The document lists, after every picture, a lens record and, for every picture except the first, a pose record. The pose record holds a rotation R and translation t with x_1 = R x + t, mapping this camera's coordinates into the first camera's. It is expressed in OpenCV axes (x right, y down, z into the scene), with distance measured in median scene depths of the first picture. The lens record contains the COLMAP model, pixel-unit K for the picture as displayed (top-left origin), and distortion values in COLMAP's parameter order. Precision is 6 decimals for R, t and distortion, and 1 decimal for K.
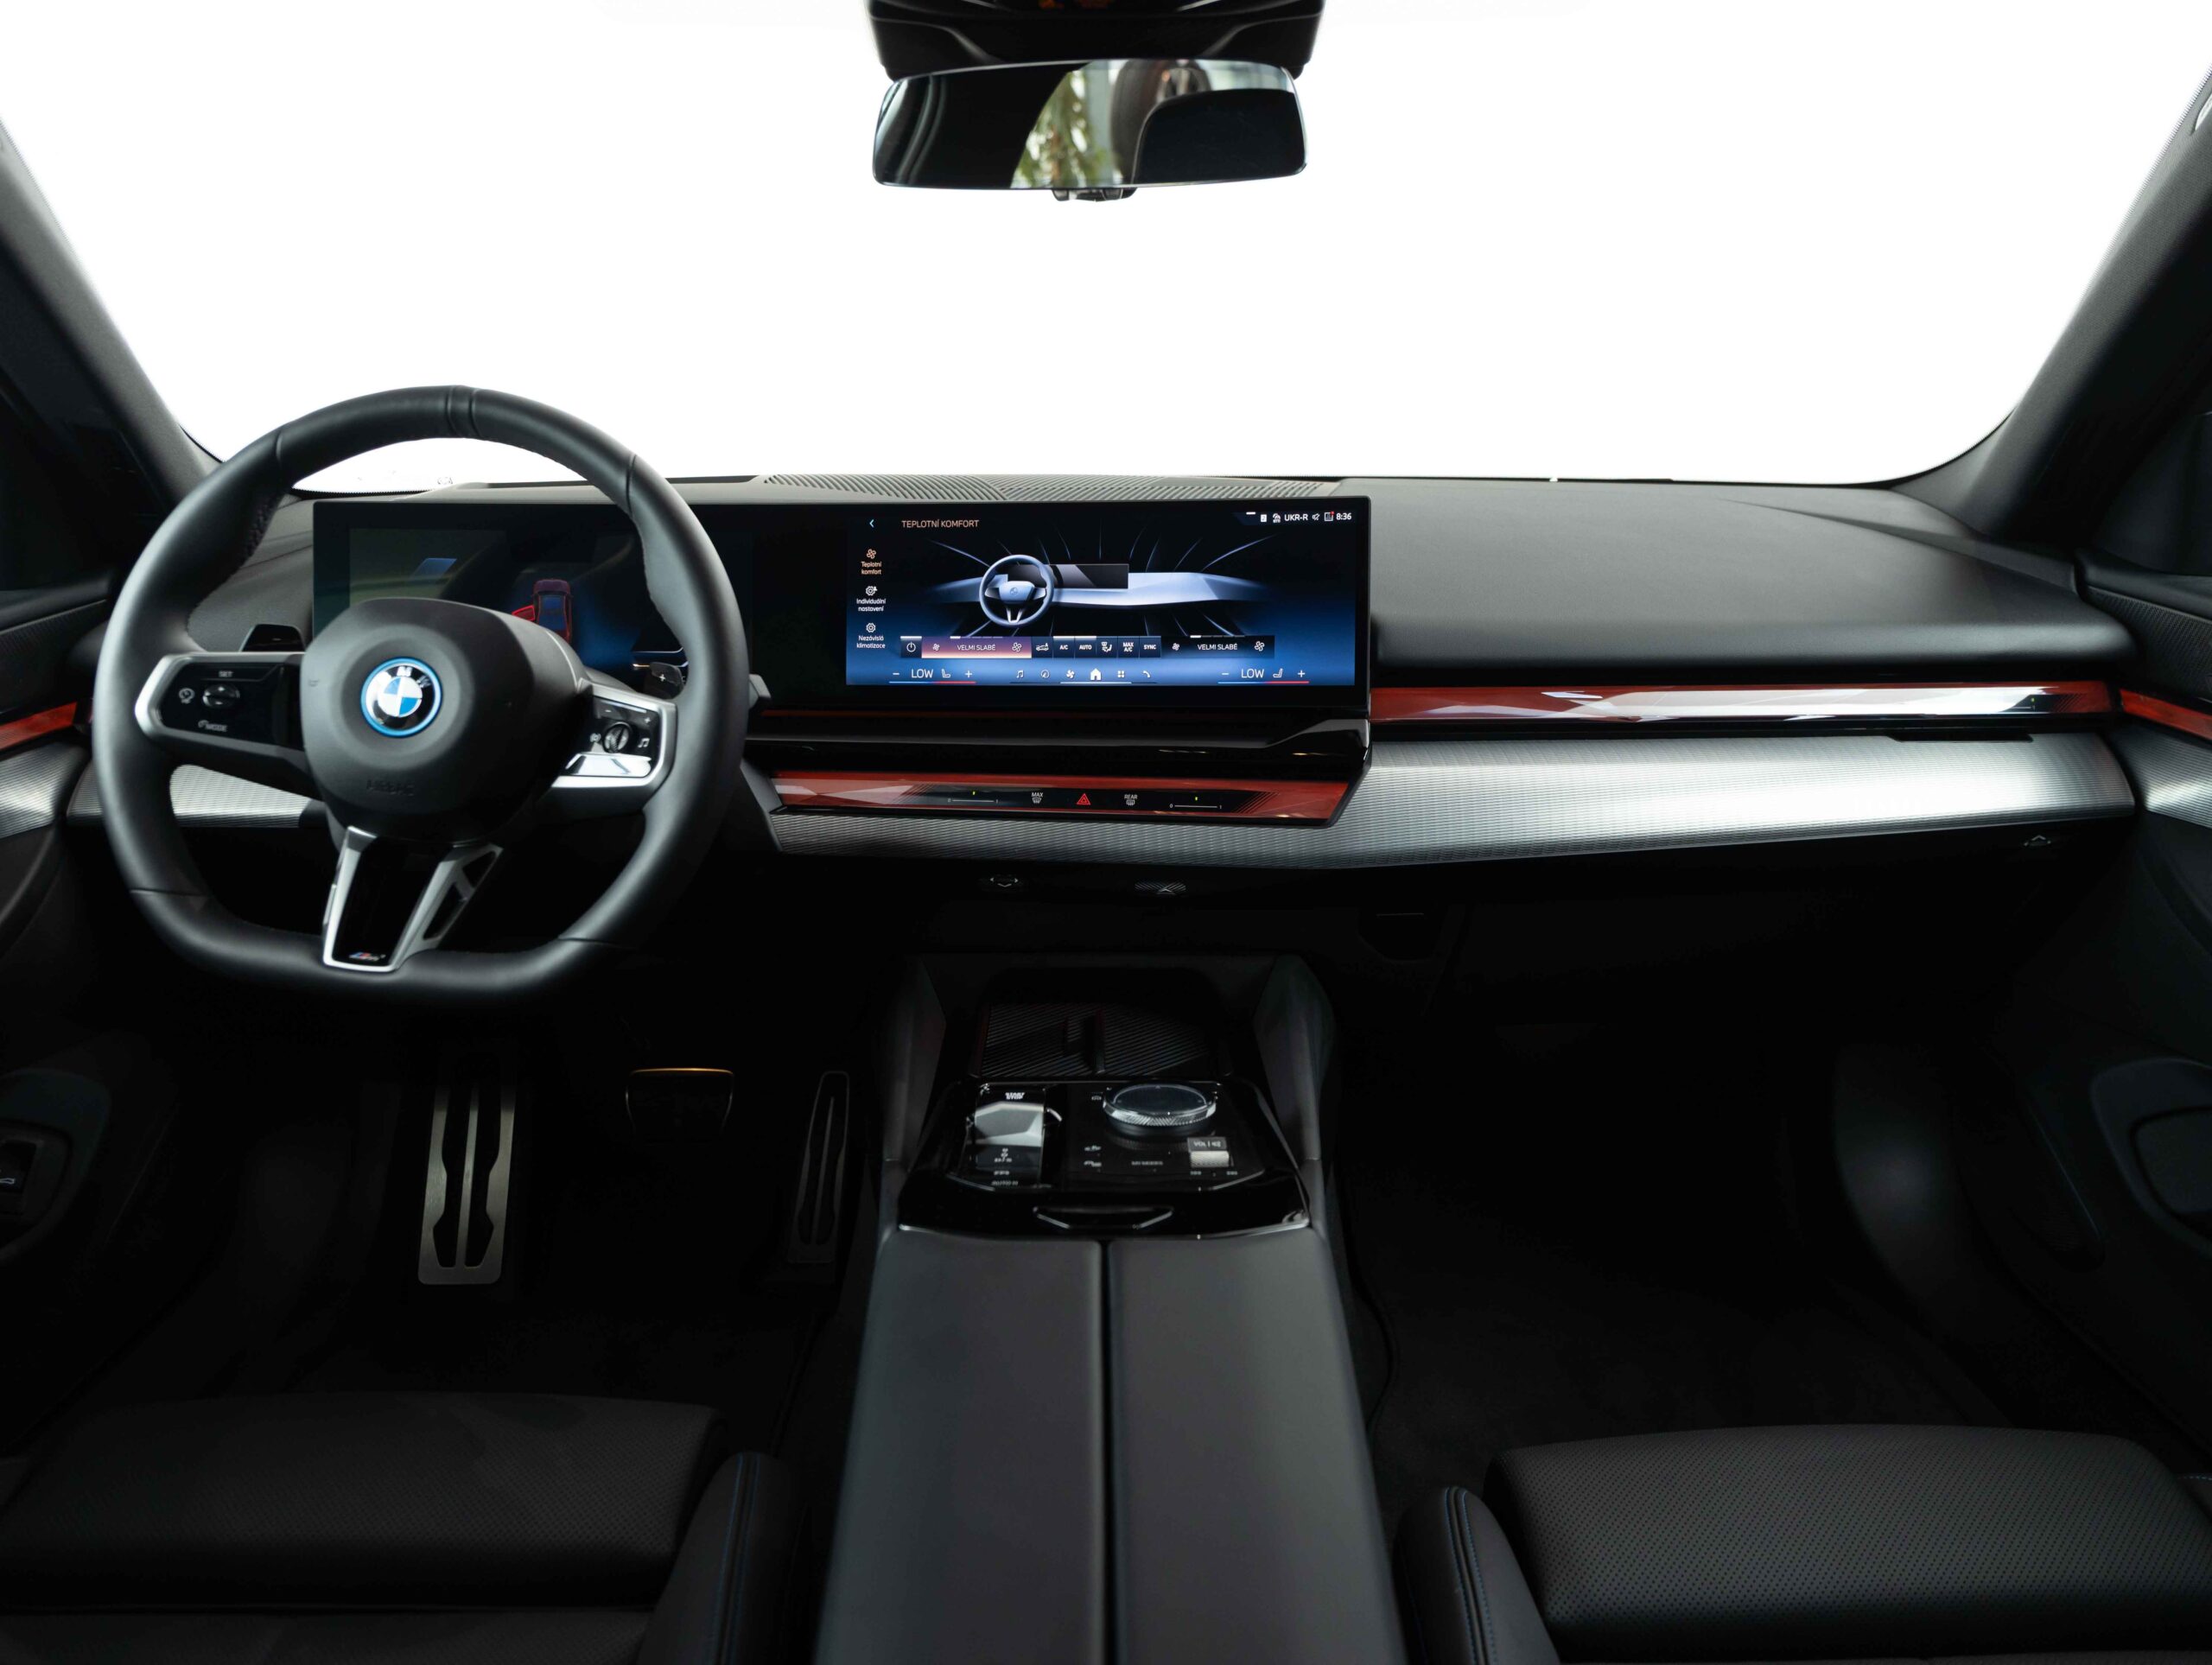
lens RADIAL K [[1550.8, 0, 1106.0], [0, 1550.8, 832.5], [0, 0, 1]] dist [-0.036802, -0.002133]
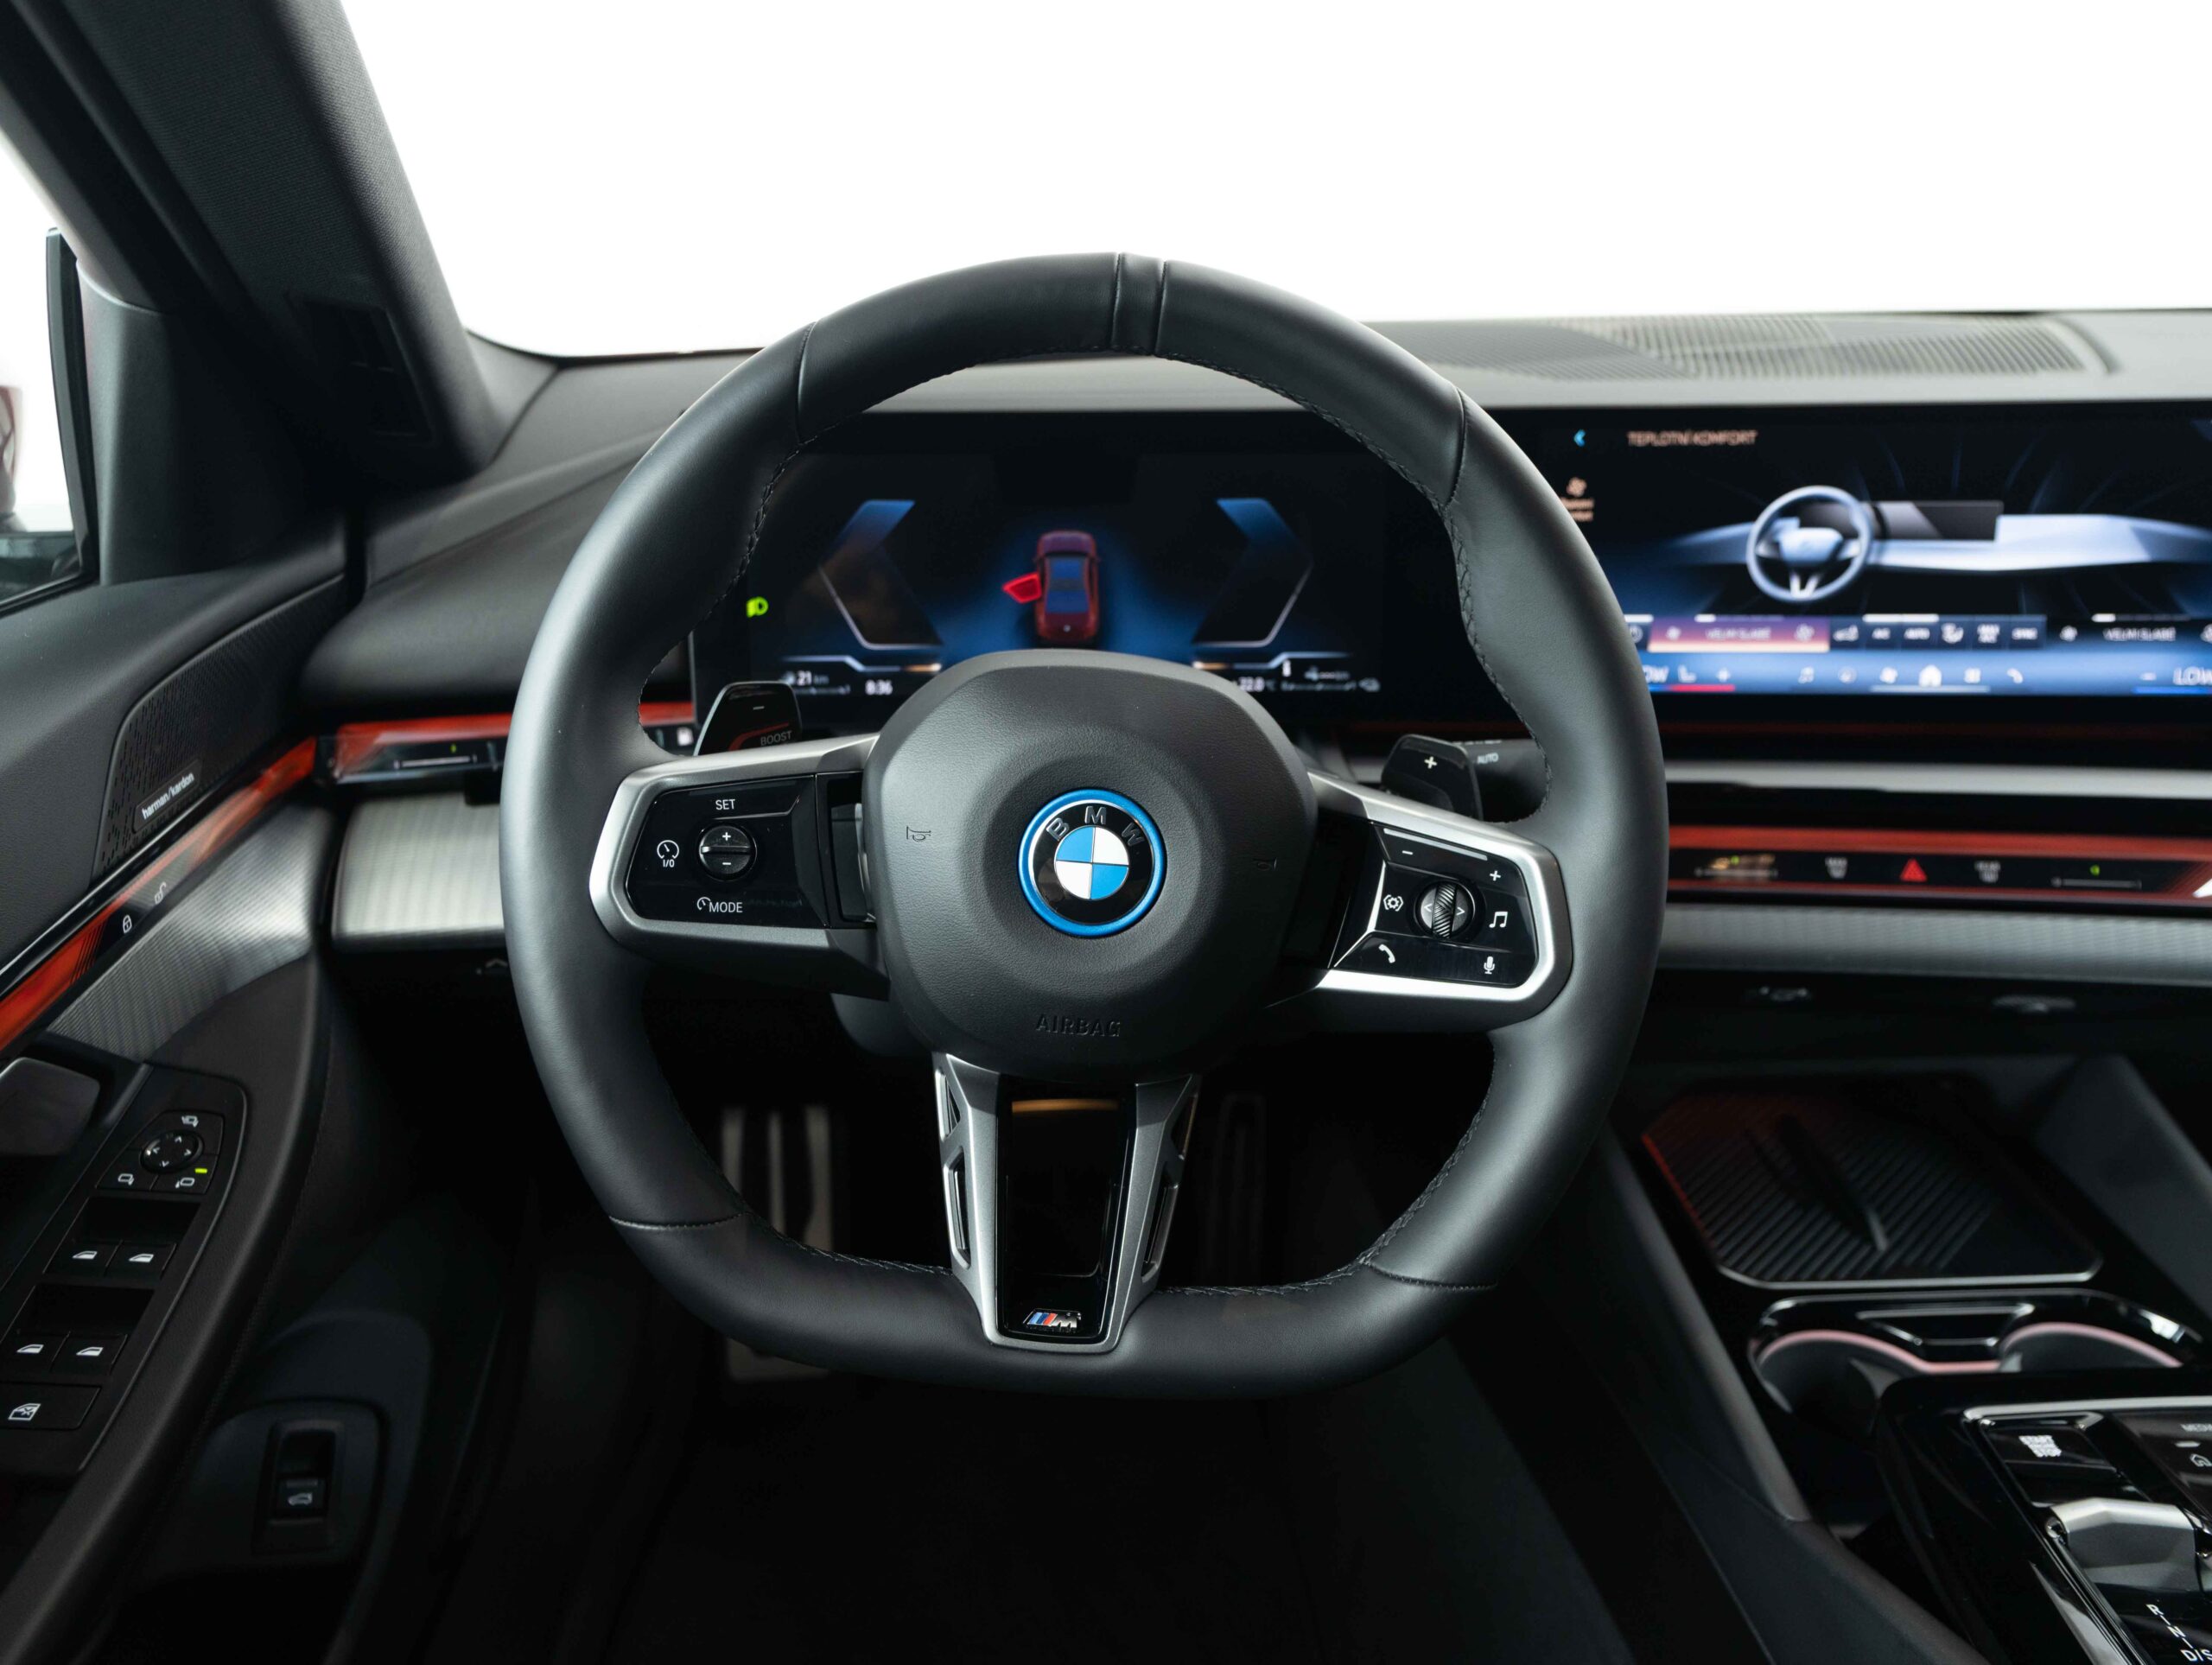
lens RADIAL K [[1523.3, 0, 1106.0], [0, 1523.3, 832.5], [0, 0, 1]] dist [0.010740, -0.001216]
pose [[0.999512, -0.020998, 0.023139, -0.368740], [0.016891, 0.986105, 0.165262, -0.149382], [-0.026288, -0.164791, 0.985978, 0.368782]]
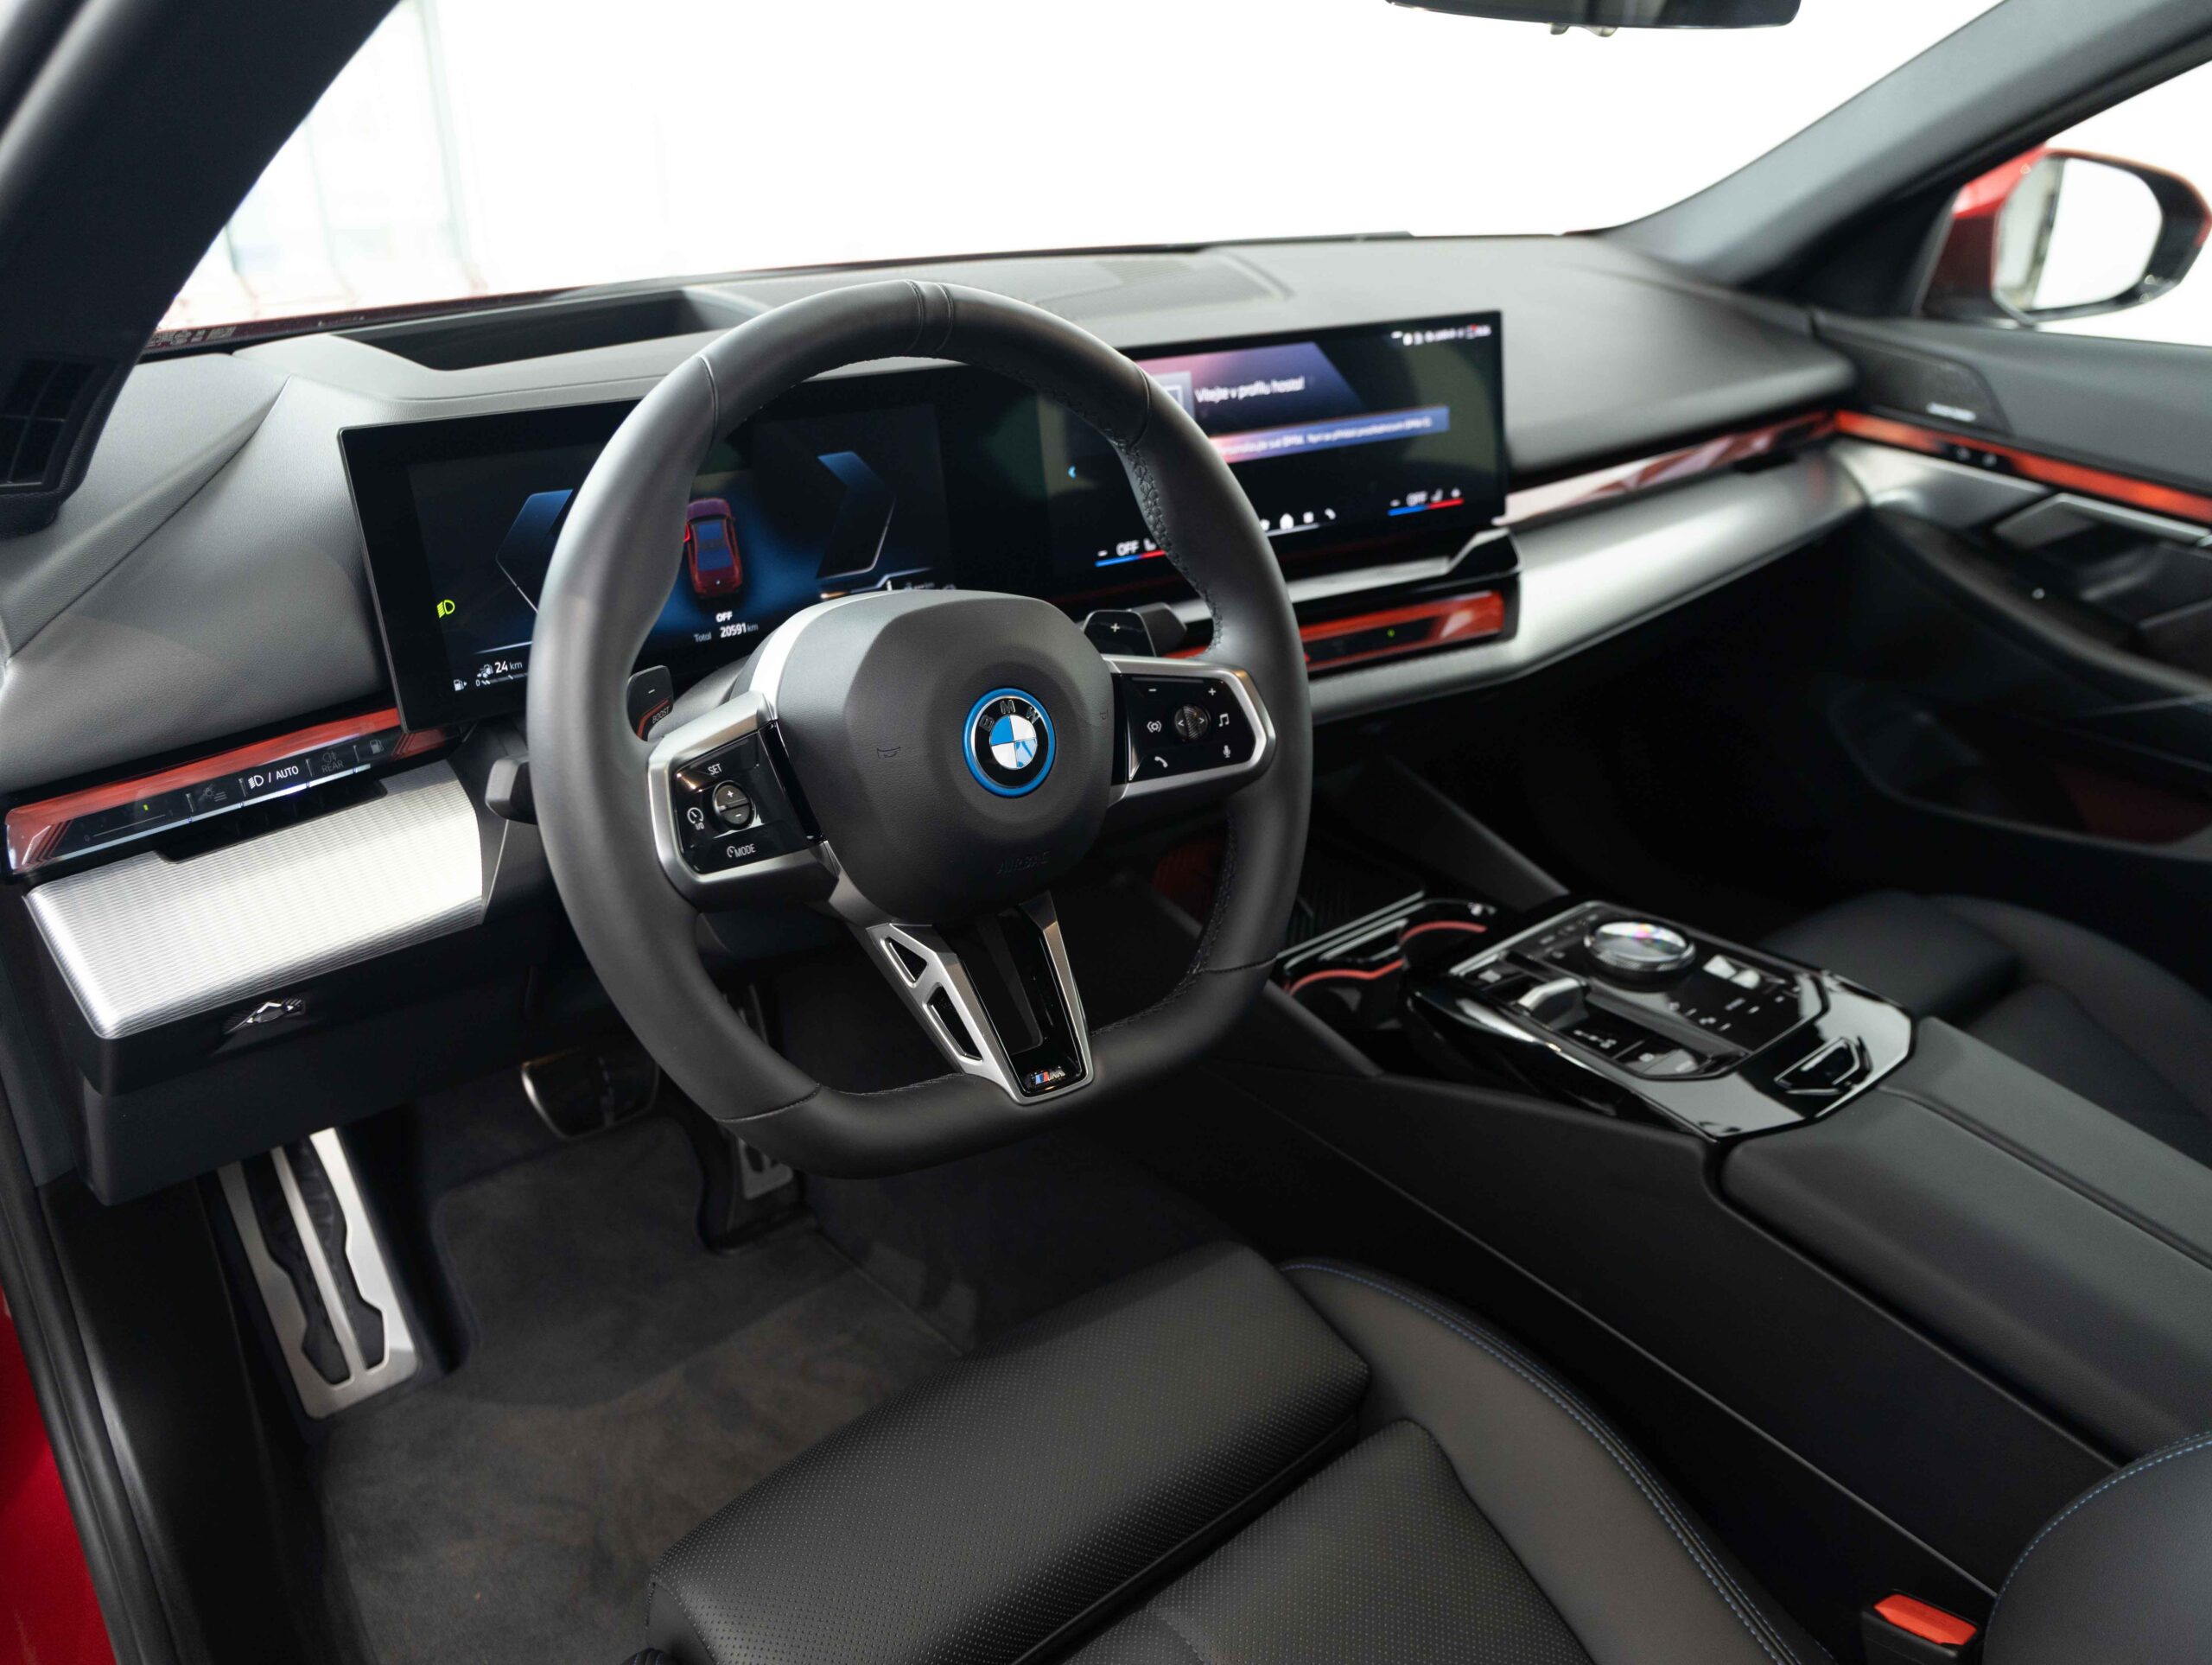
lens RADIAL K [[1523.3, 0, 1106.0], [0, 1523.3, 832.5], [0, 0, 1]] dist [0.010740, -0.001216]
pose [[0.790002, -0.262861, 0.553896, -0.667438], [0.125299, 0.953581, 0.273830, -0.192557], [-0.600164, -0.146924, 0.786267, 0.305823]]
